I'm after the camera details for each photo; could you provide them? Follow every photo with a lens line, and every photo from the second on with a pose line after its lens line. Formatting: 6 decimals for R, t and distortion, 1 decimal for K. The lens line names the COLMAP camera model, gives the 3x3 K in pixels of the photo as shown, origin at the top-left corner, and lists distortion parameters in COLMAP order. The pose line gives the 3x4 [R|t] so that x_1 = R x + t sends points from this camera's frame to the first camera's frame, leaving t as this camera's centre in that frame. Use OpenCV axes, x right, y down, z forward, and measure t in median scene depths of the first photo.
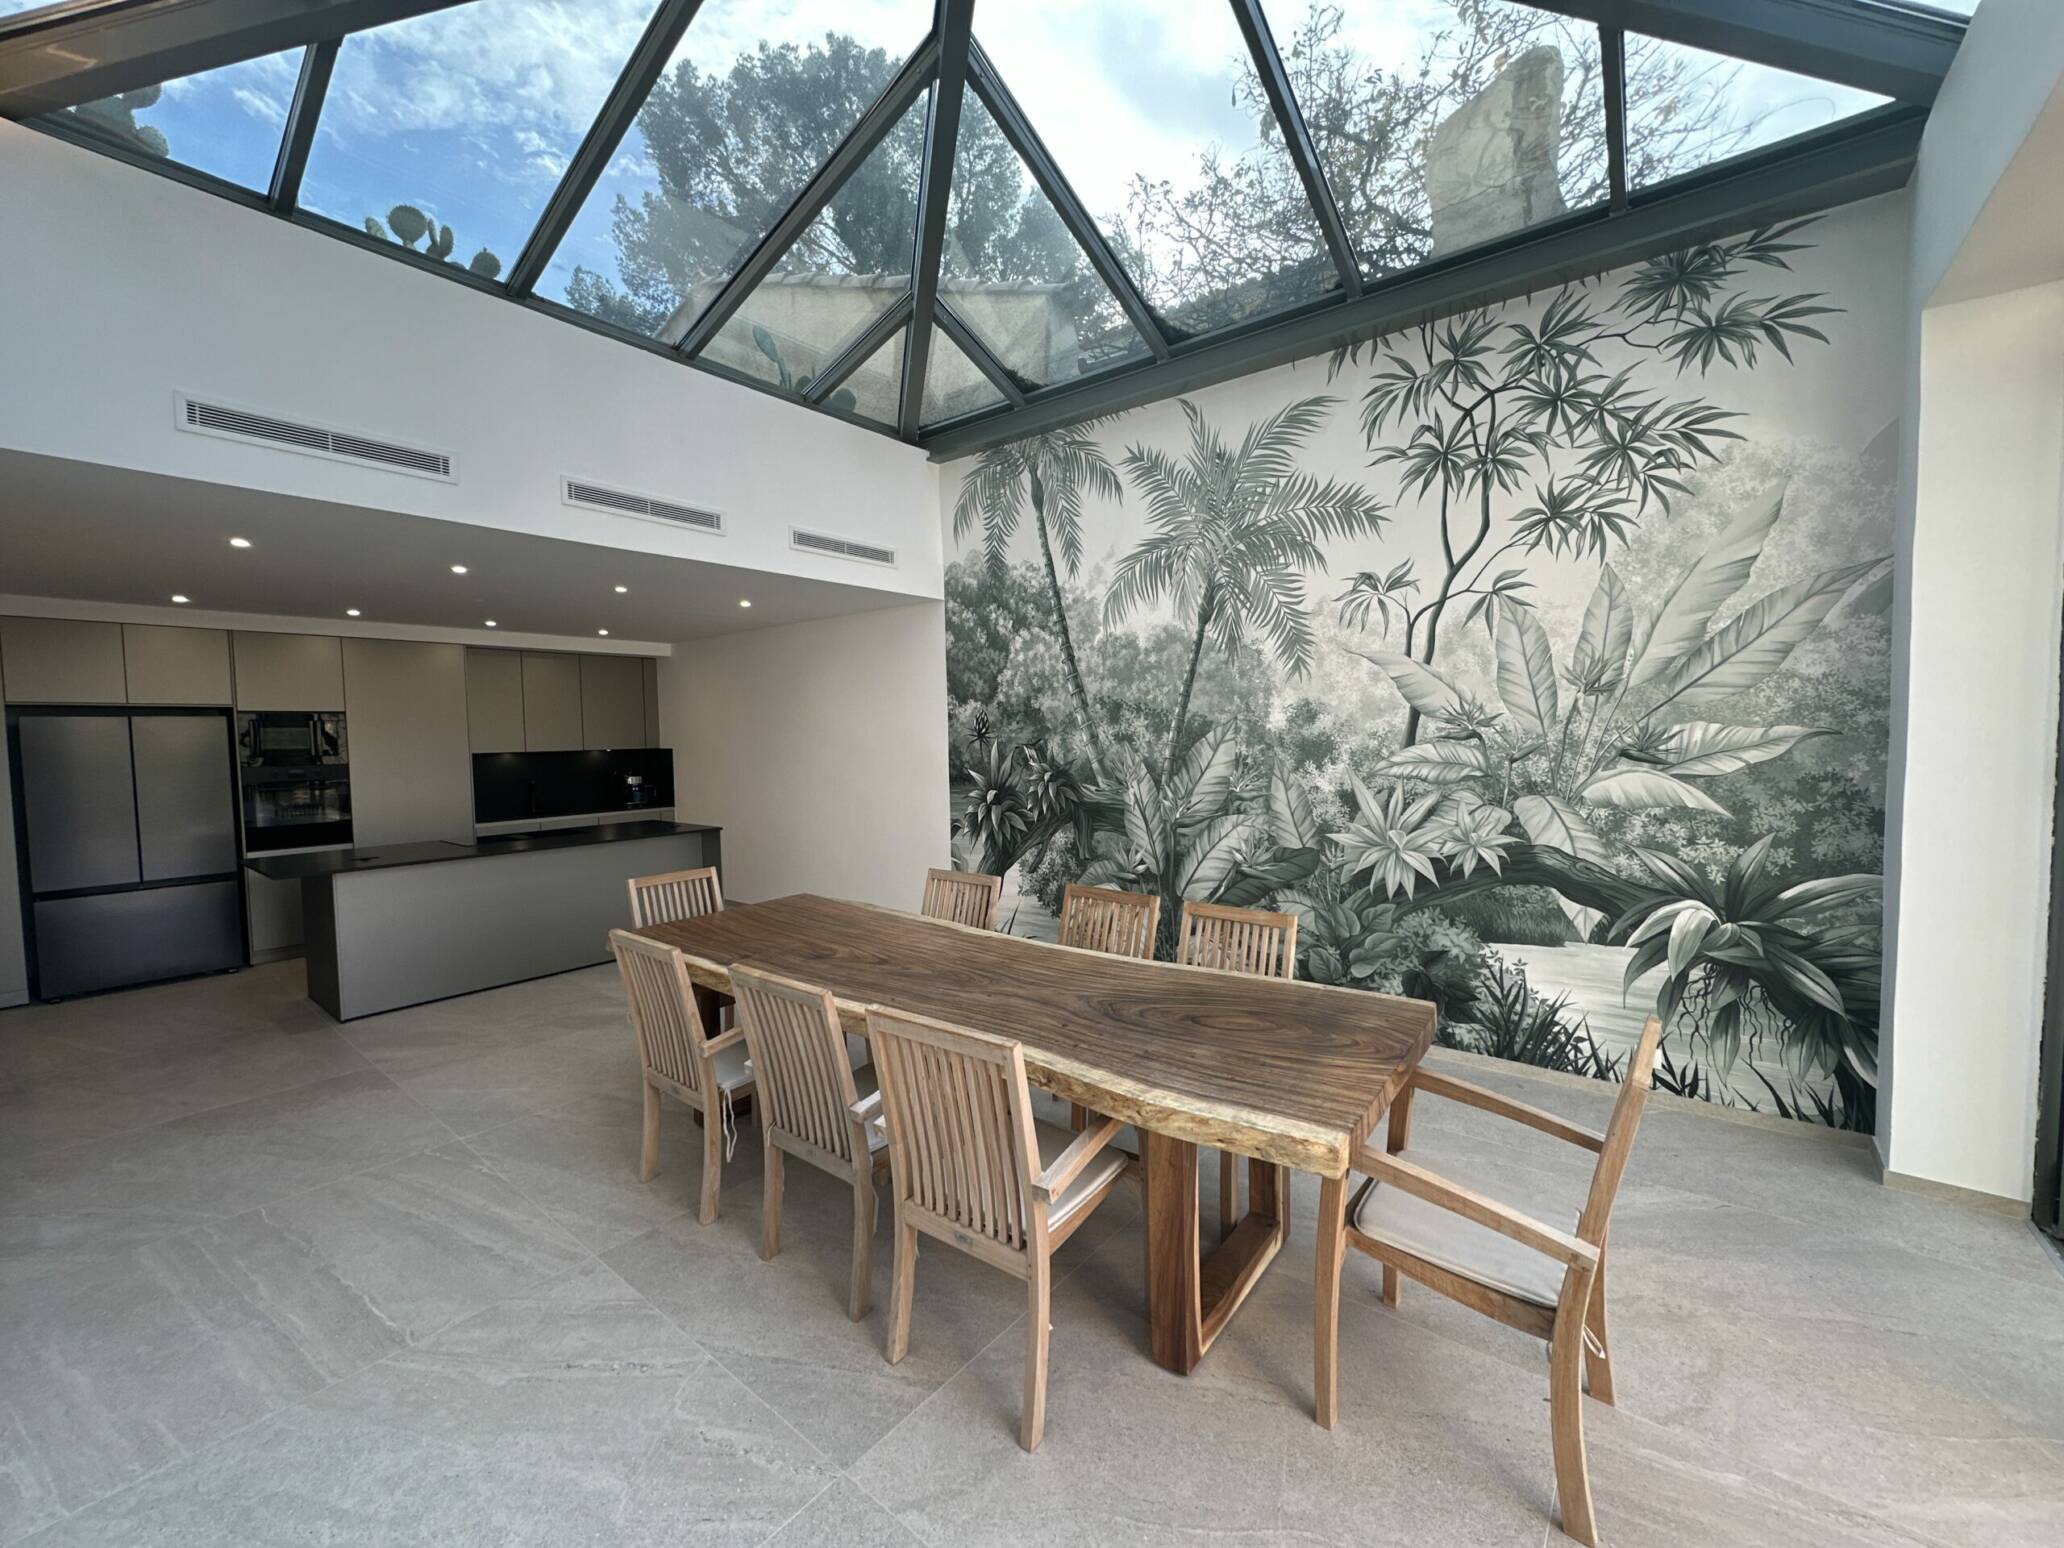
lens RADIAL K [[839.2, 0, 1045.8], [0, 839.2, 786.9], [0, 0, 1]] dist [-0.004200, 0.000161]
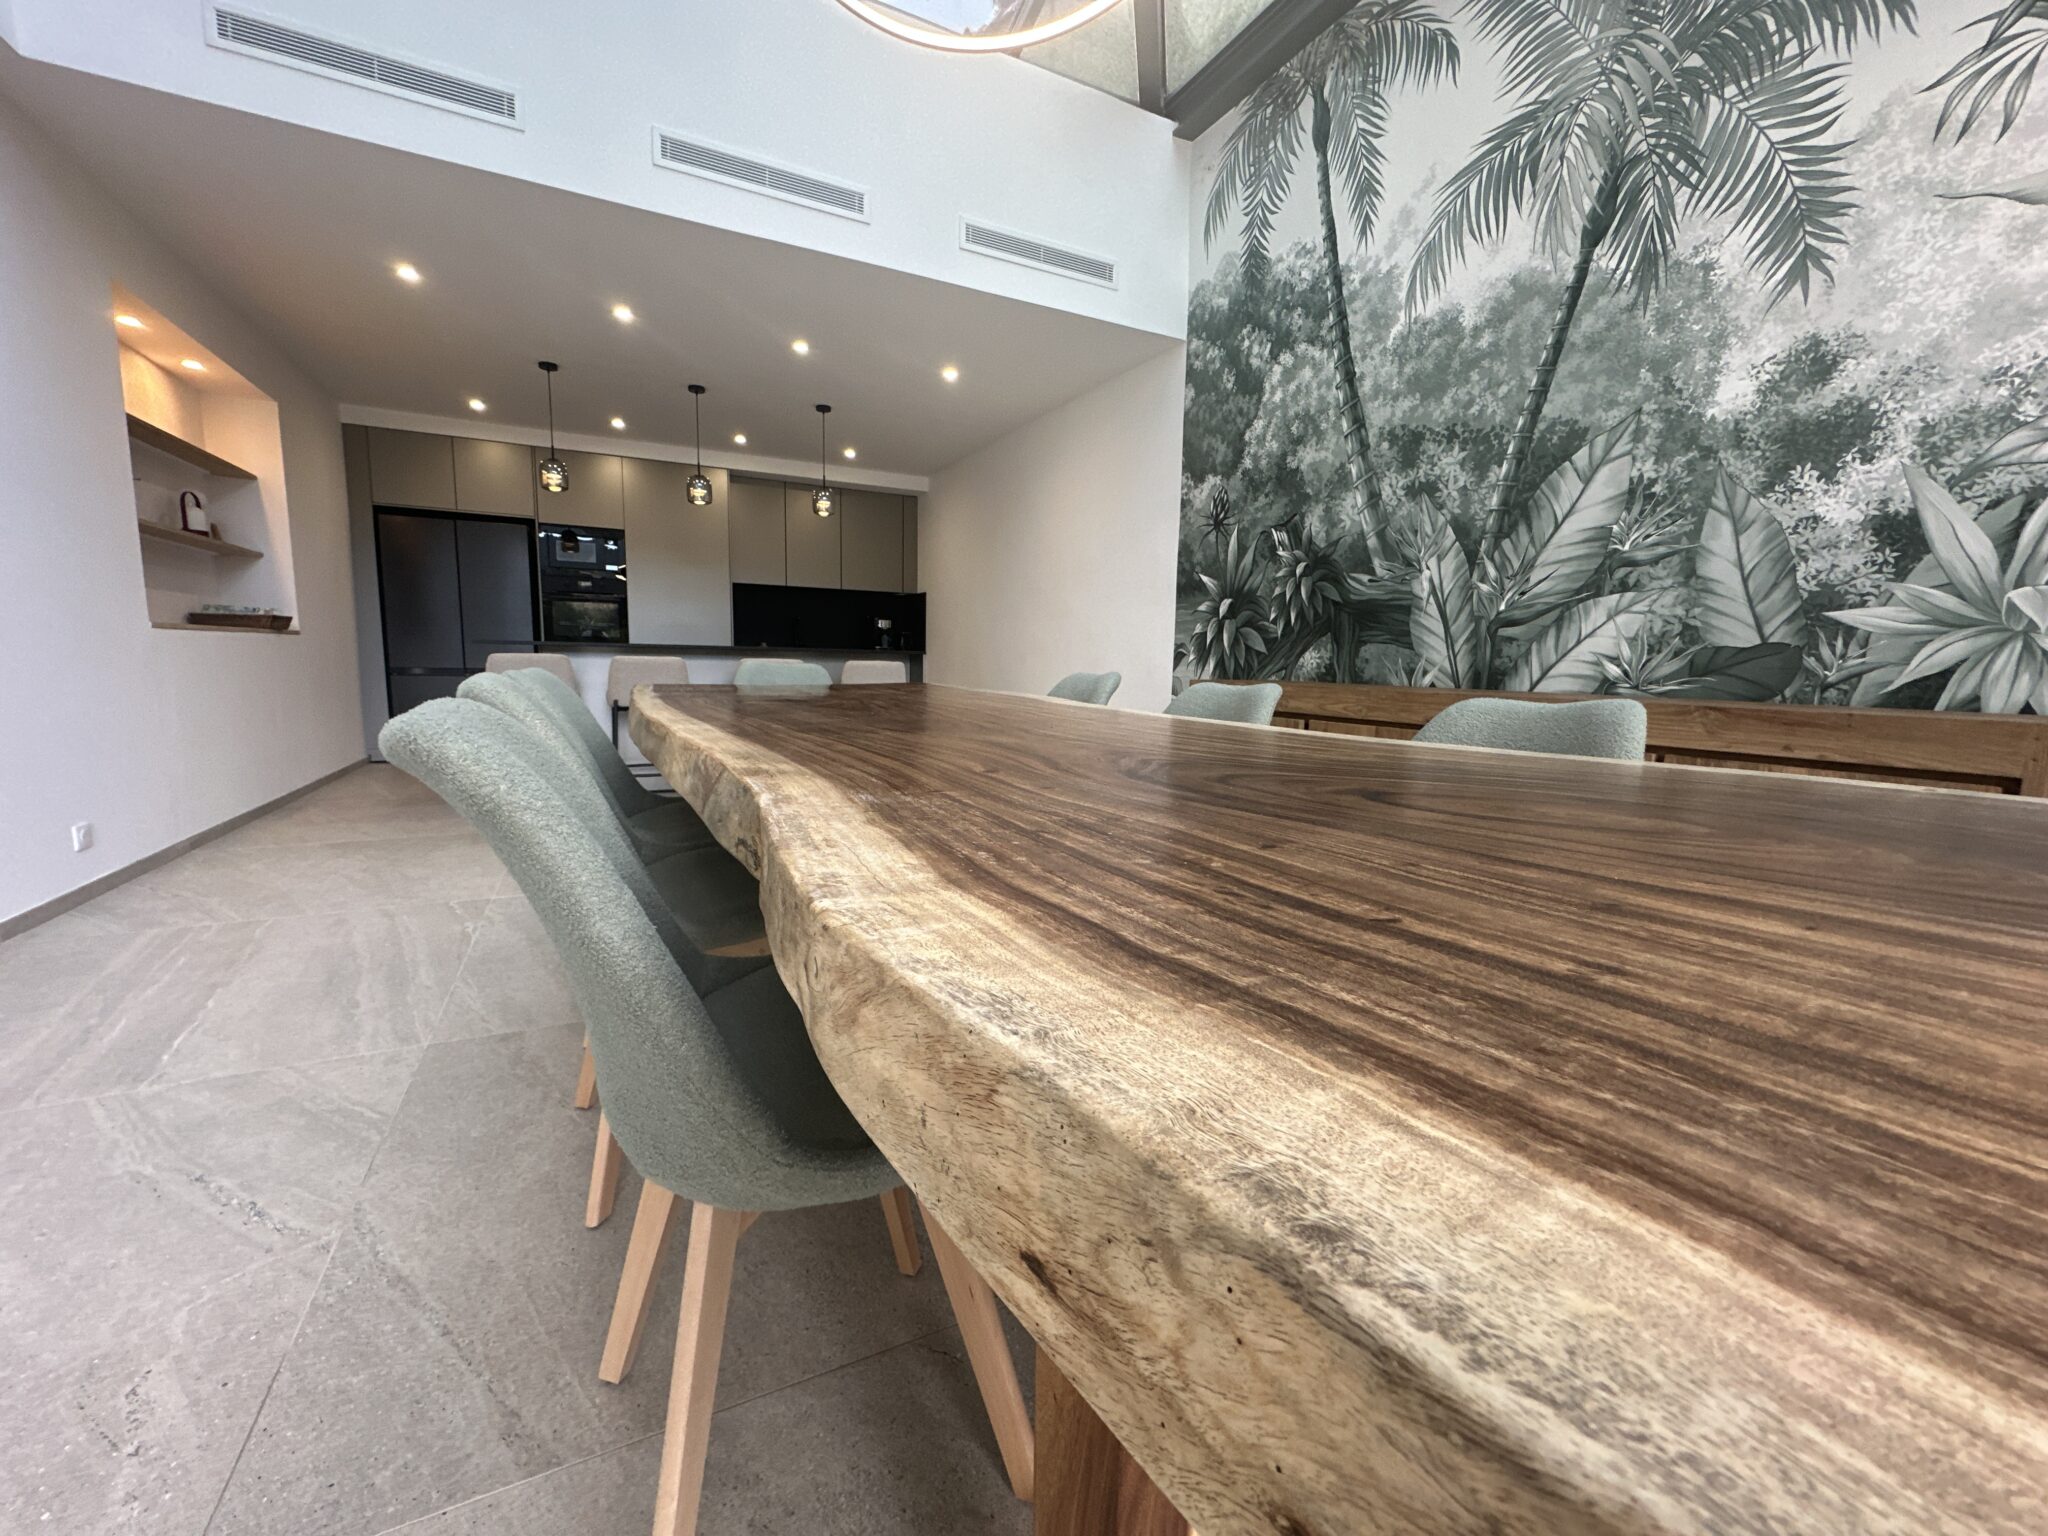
lens RADIAL K [[832.7, 0, 1030.6], [0, 832.7, 777.2], [0, 0, 1]] dist [-0.004200, 0.000161]
pose [[0.916191, 0.094155, -0.389523, 0.085774], [-0.061808, 0.993577, 0.094790, 0.112420], [0.395946, -0.062770, 0.916126, 0.296103]]
